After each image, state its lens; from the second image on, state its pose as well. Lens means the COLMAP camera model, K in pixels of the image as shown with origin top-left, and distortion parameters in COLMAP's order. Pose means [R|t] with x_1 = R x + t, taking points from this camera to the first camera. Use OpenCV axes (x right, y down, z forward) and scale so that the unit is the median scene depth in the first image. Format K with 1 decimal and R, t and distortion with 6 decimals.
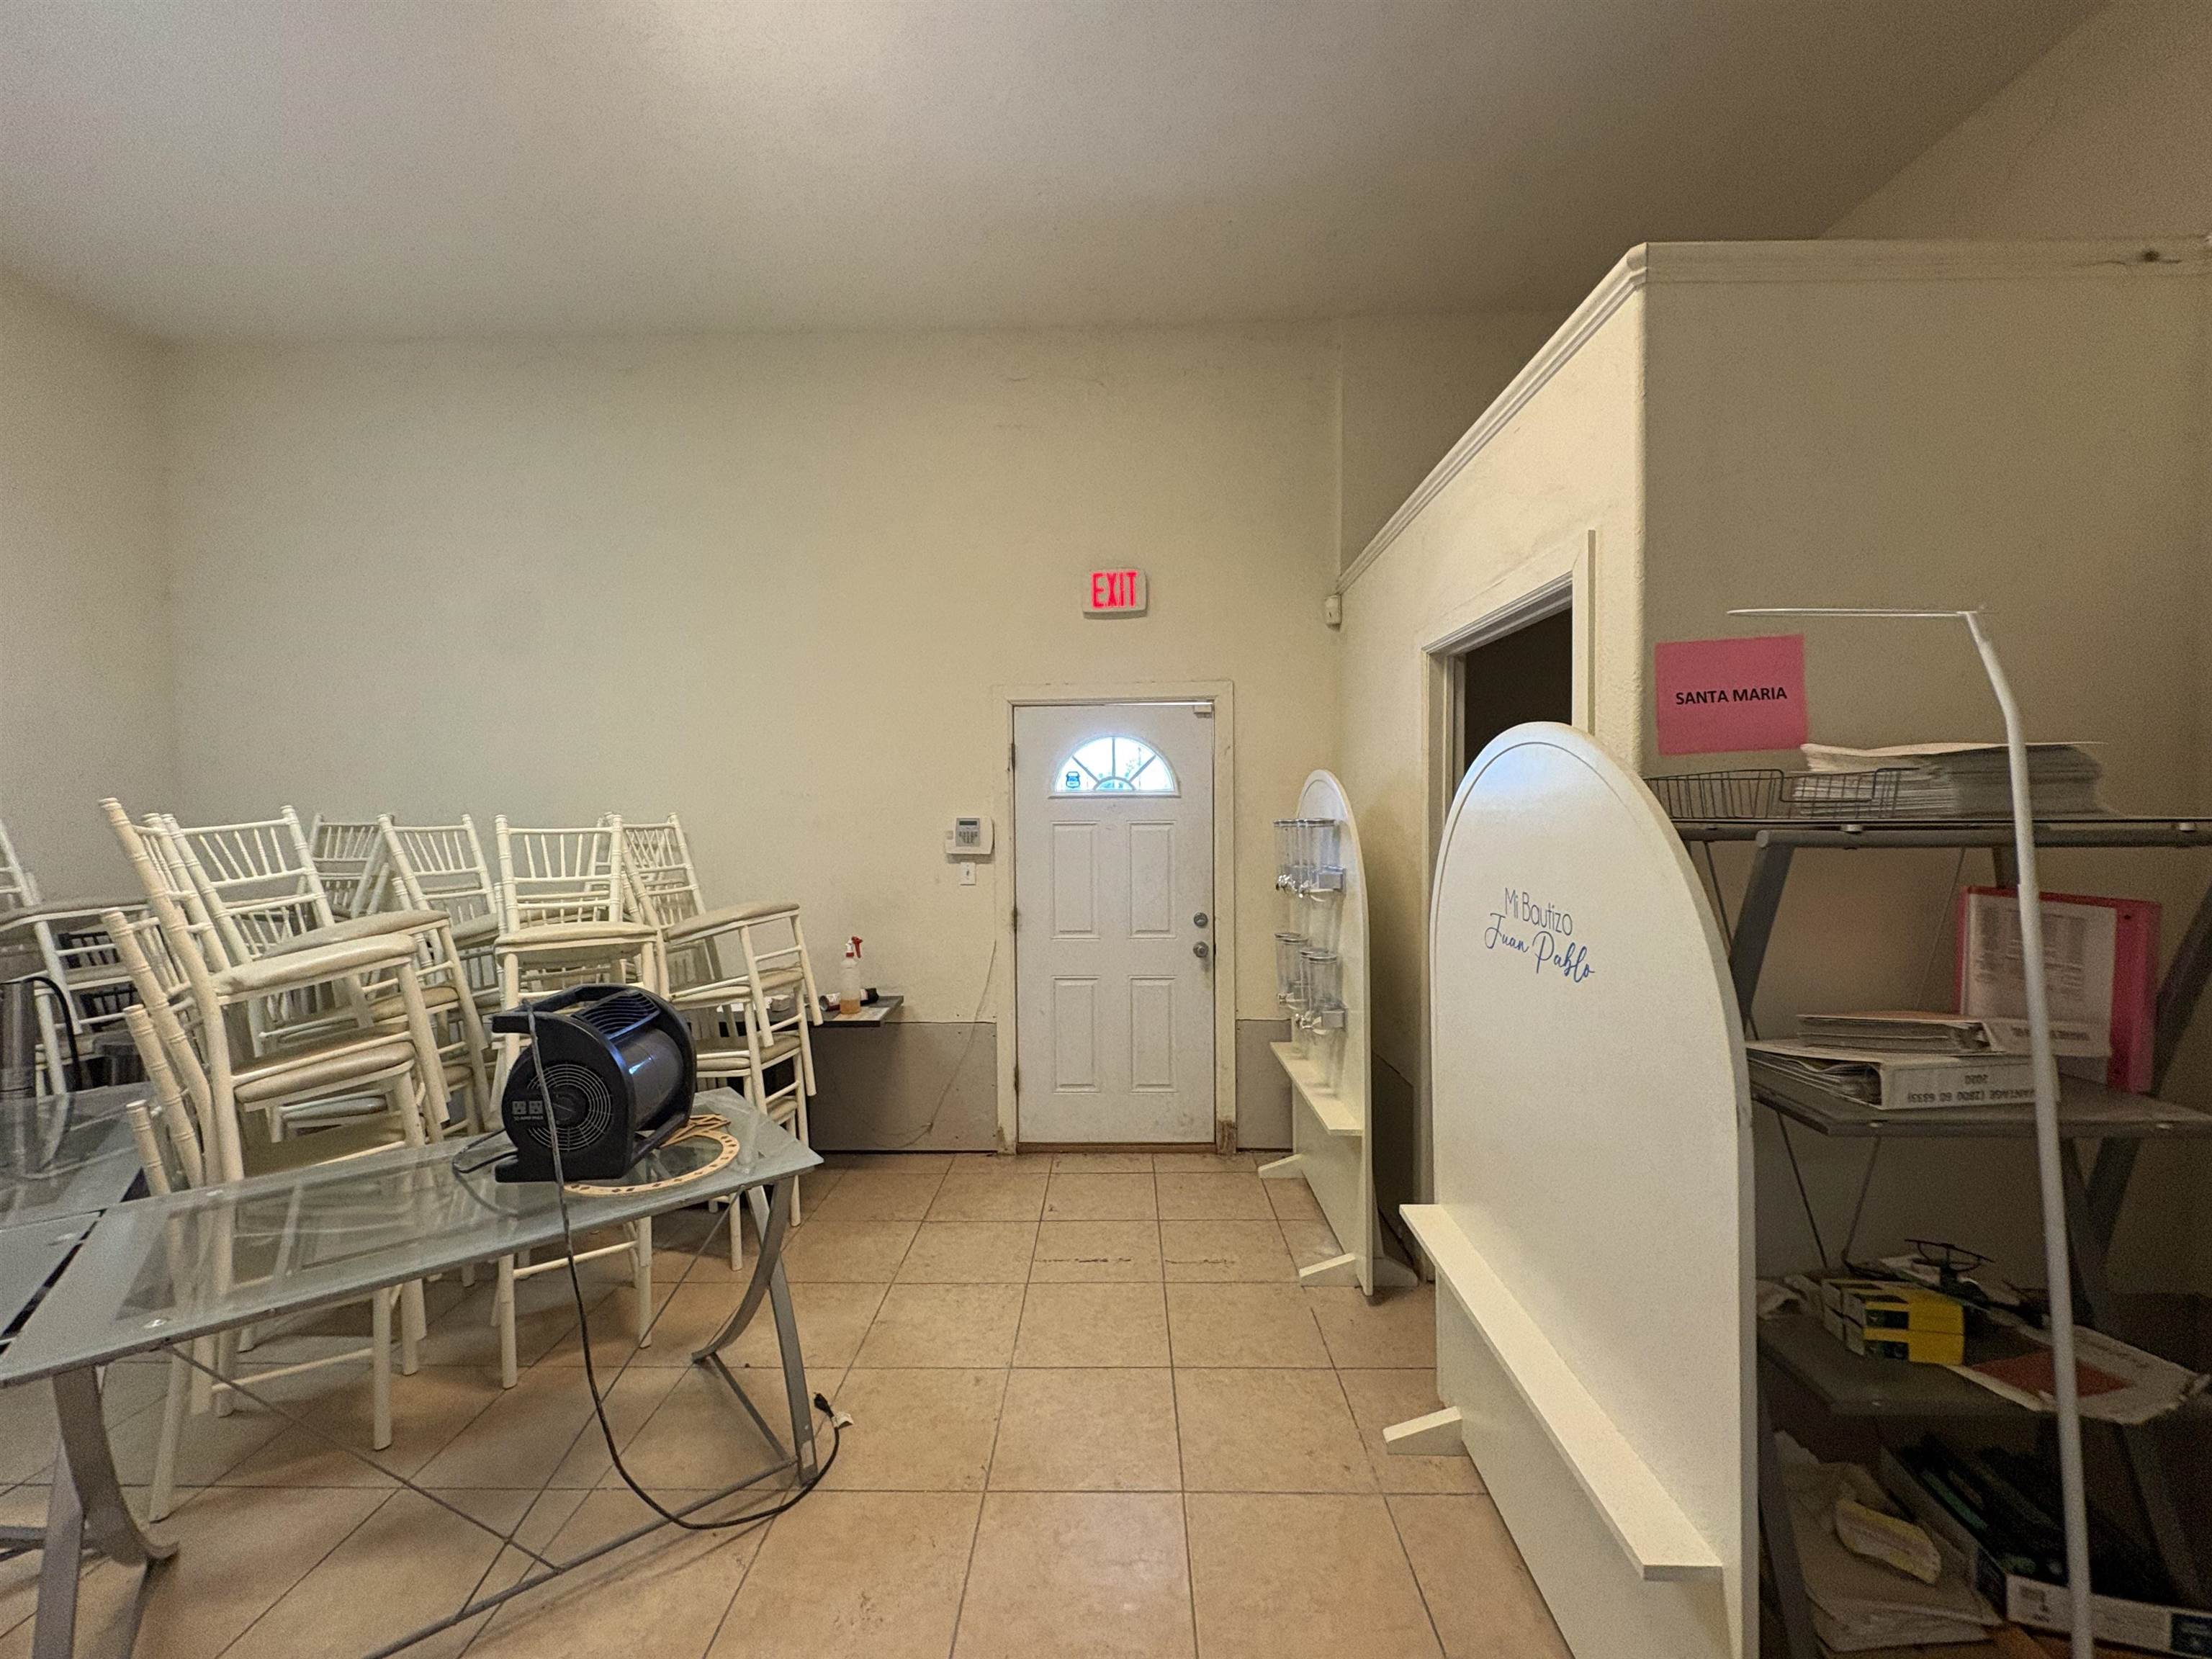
lens RADIAL K [[882.9, 0, 1106.4], [0, 882.9, 824.3], [0, 0, 1]] dist [-0.001028, 0.001111]
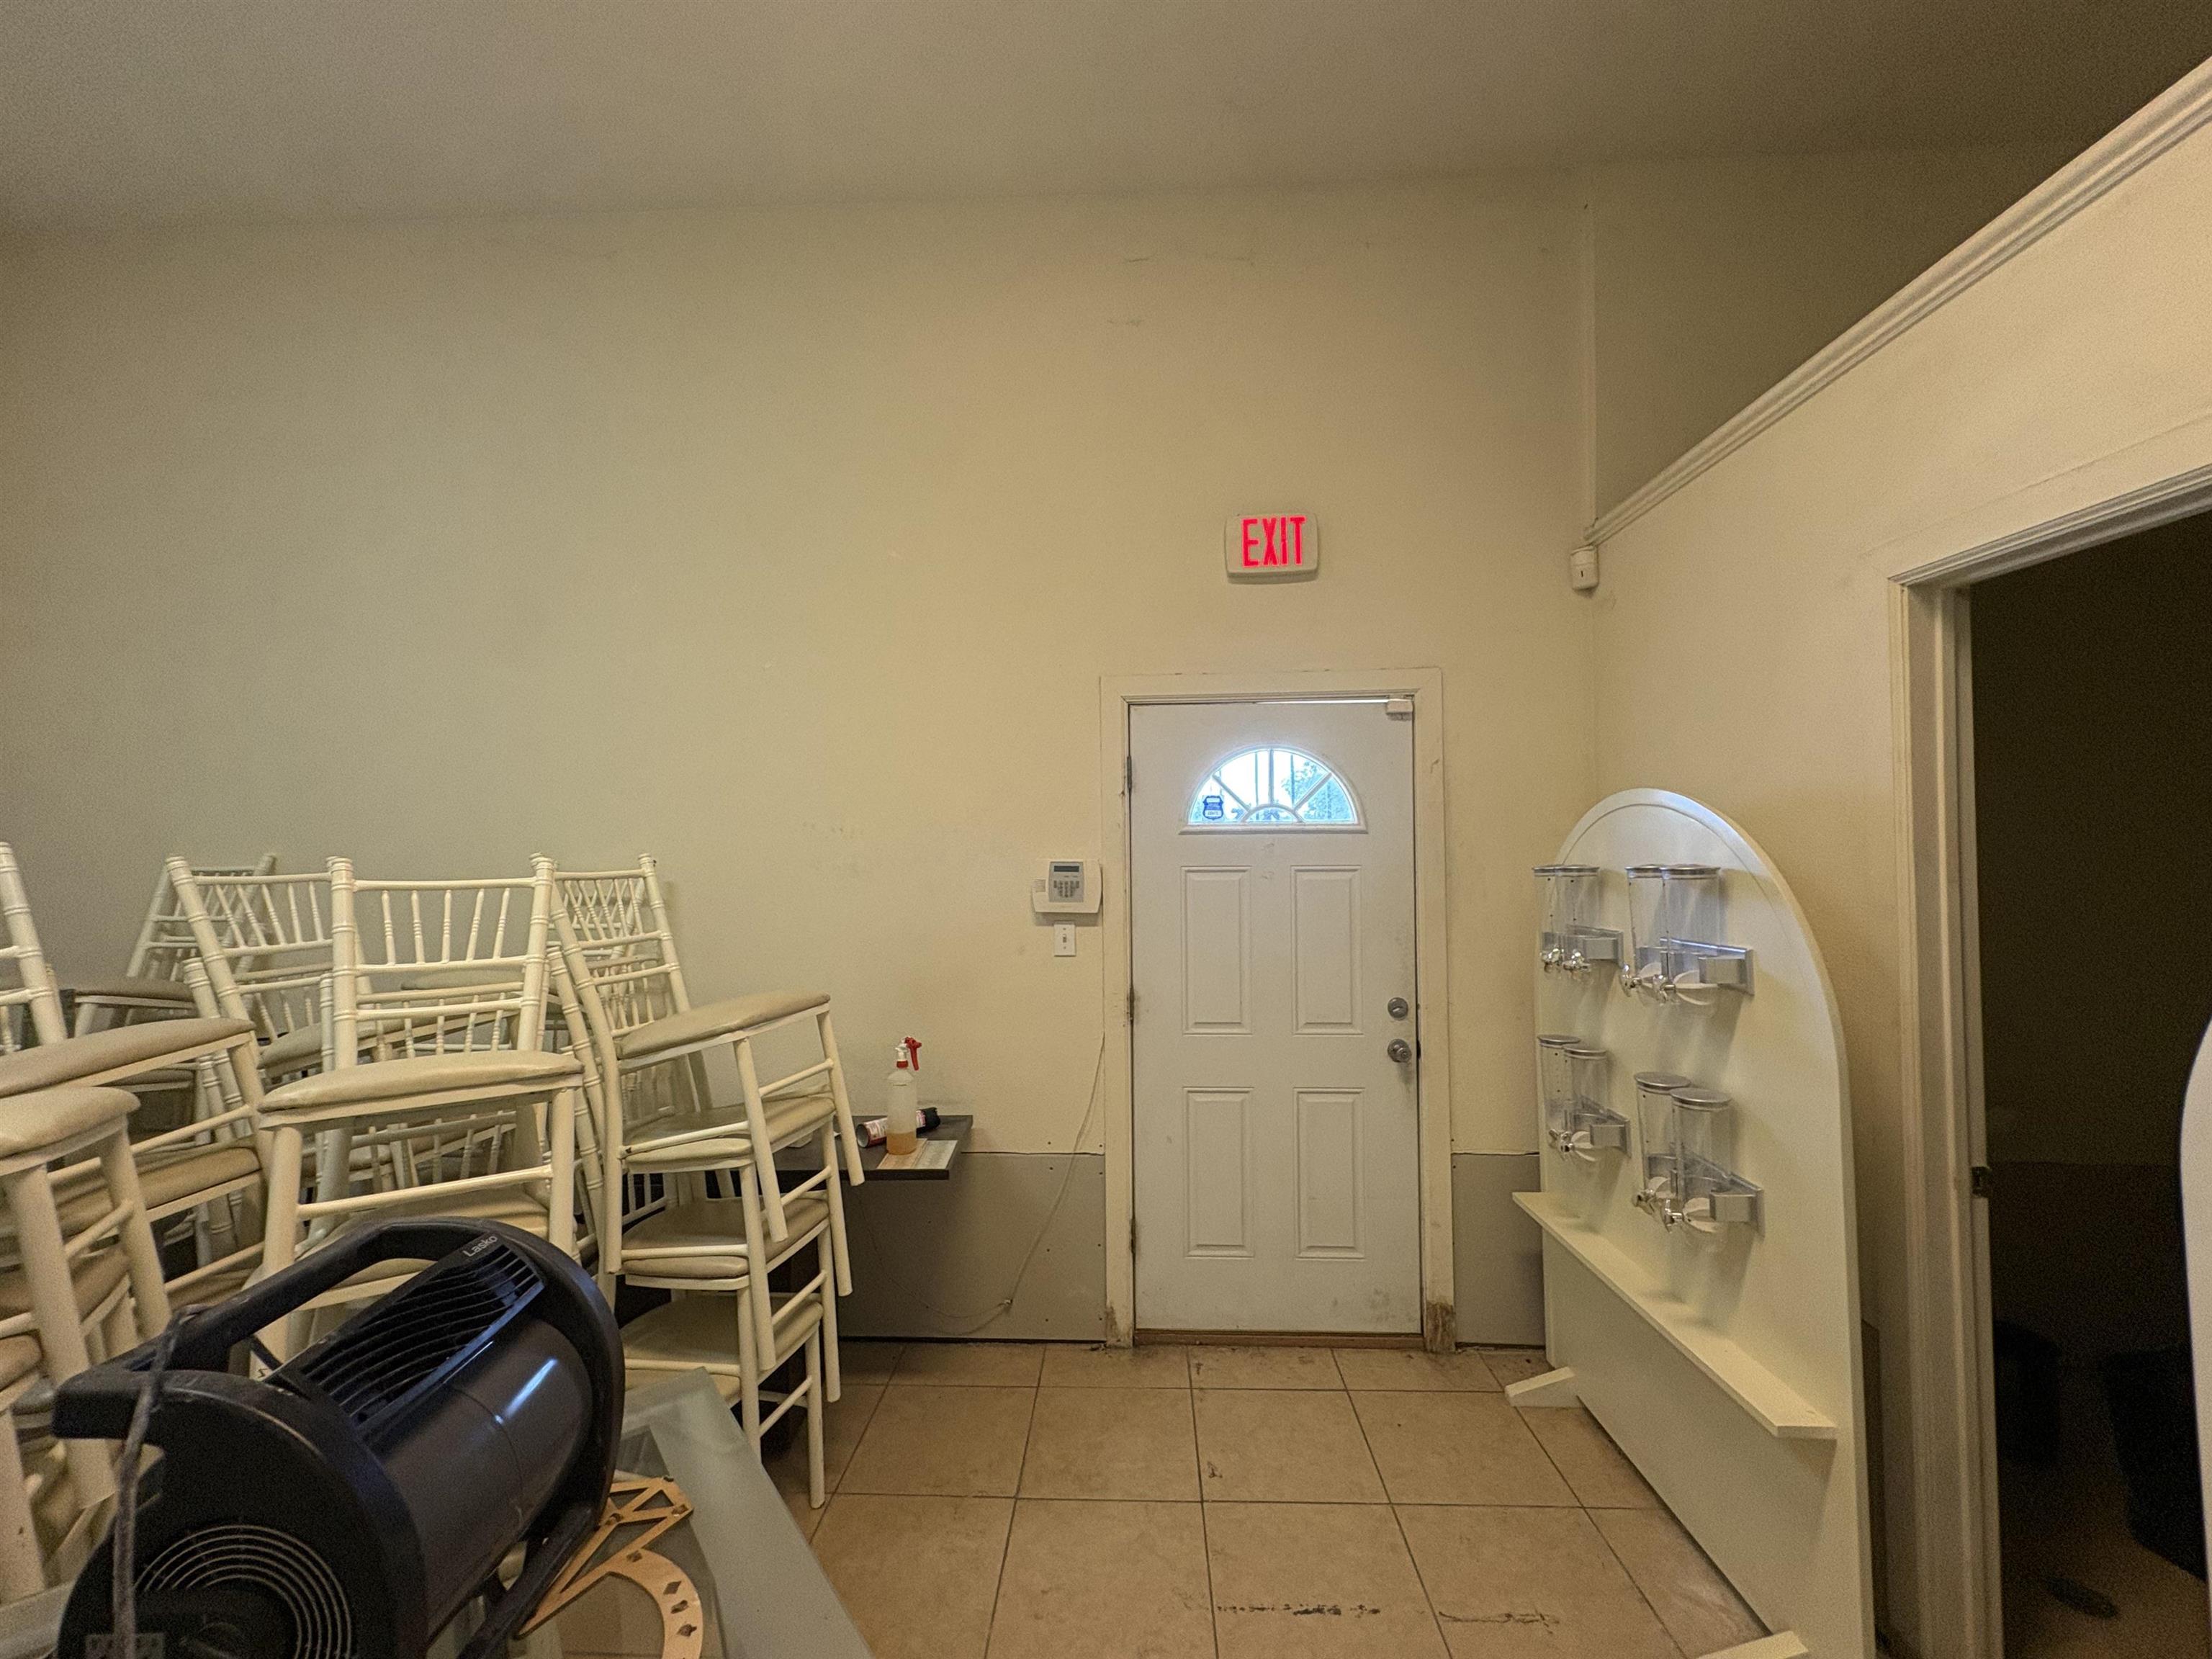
lens RADIAL K [[882.9, 0, 1106.4], [0, 882.9, 824.3], [0, 0, 1]] dist [-0.001028, 0.001111]
pose [[0.999834, 0.000541, -0.018207, -0.131090], [-0.001349, 0.999013, -0.044408, -0.006566], [0.018166, 0.044425, 0.998848, 0.343587]]
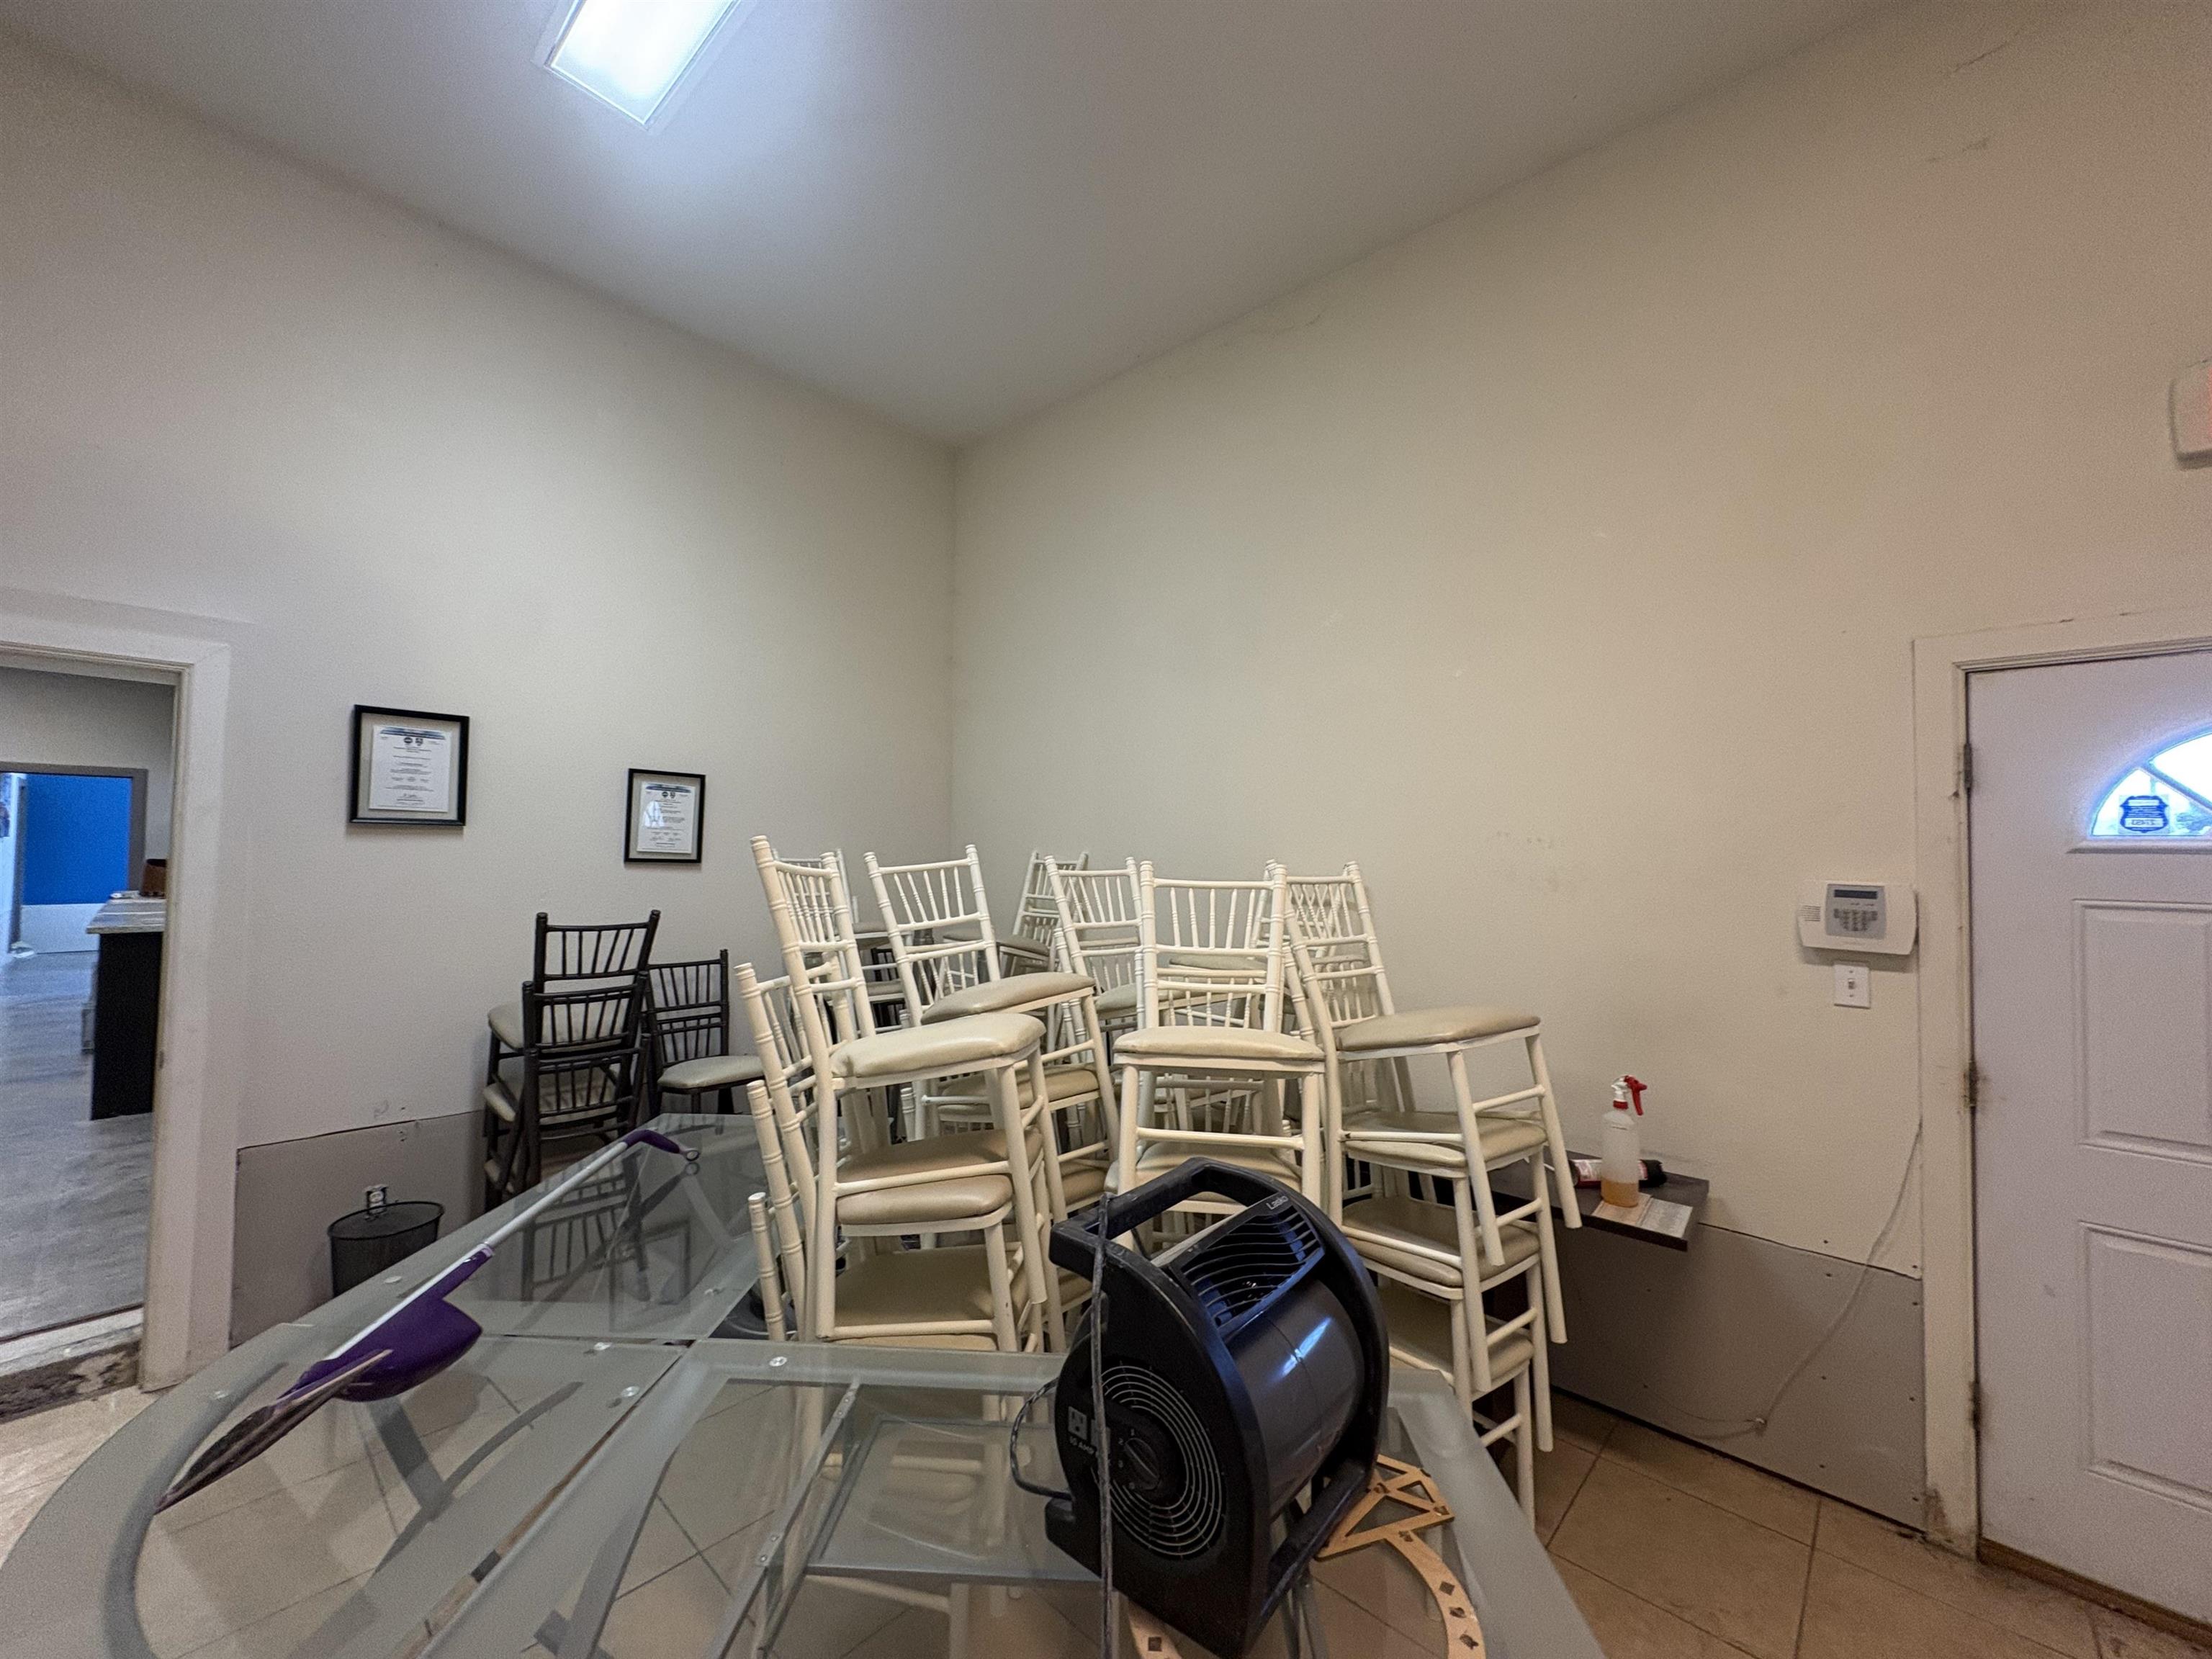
lens RADIAL K [[882.9, 0, 1106.4], [0, 882.9, 824.3], [0, 0, 1]] dist [-0.001028, 0.001111]
pose [[0.749411, 0.000613, -0.662105, -0.166247], [-0.031682, 0.998887, -0.034934, -0.012430], [0.661347, 0.047156, 0.748596, 0.330431]]
